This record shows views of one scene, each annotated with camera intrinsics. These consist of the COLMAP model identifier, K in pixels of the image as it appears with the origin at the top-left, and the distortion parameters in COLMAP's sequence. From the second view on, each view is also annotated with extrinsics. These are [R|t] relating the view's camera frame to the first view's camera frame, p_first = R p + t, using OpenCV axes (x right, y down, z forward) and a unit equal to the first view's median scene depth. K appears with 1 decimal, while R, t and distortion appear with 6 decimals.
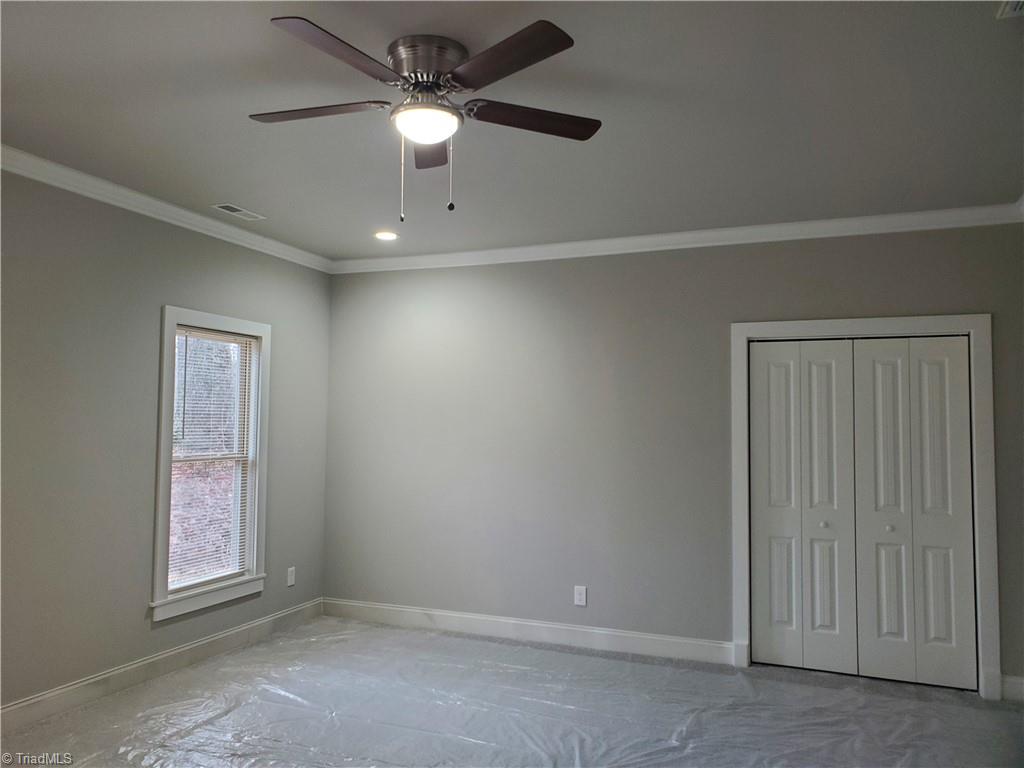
lens RADIAL K [[797.3, 0, 512.0], [0, 797.3, 384.0], [0, 0, 1]] dist [-0.002836, 0.012360]
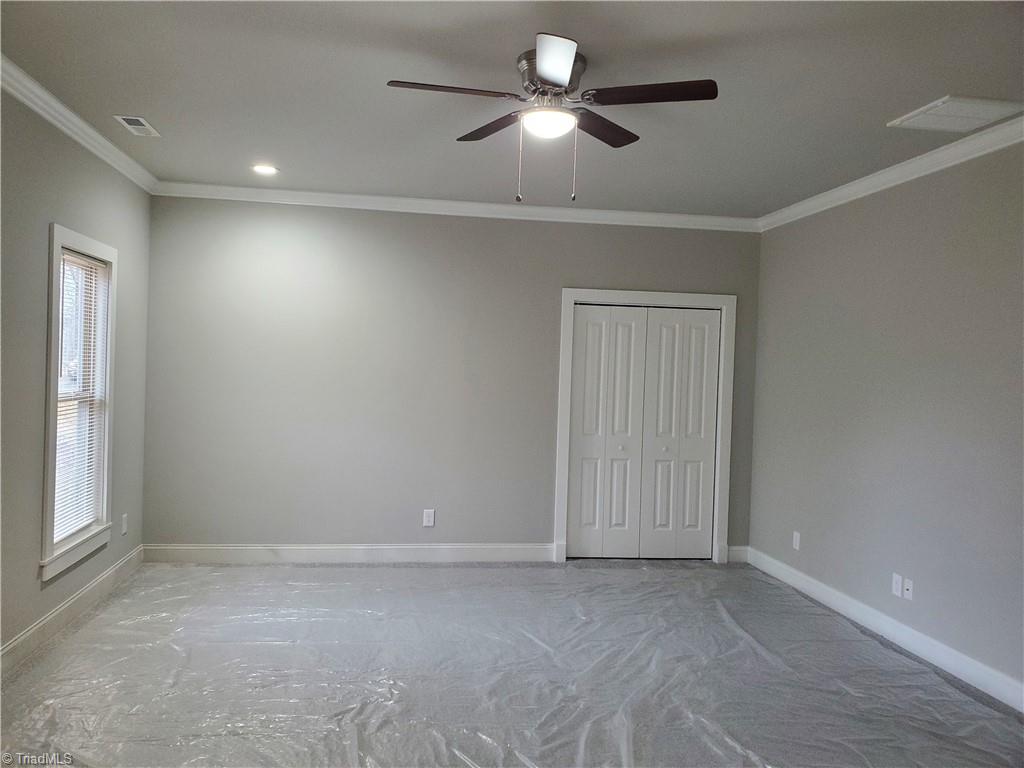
lens RADIAL K [[794.6, 0, 512.0], [0, 794.6, 384.0], [0, 0, 1]] dist [0.097125, -0.256615]
pose [[0.853997, 0.006457, 0.520238, -0.437995], [-0.053149, 0.995774, 0.074889, -0.016163], [-0.517556, -0.091605, 0.850731, -0.008879]]
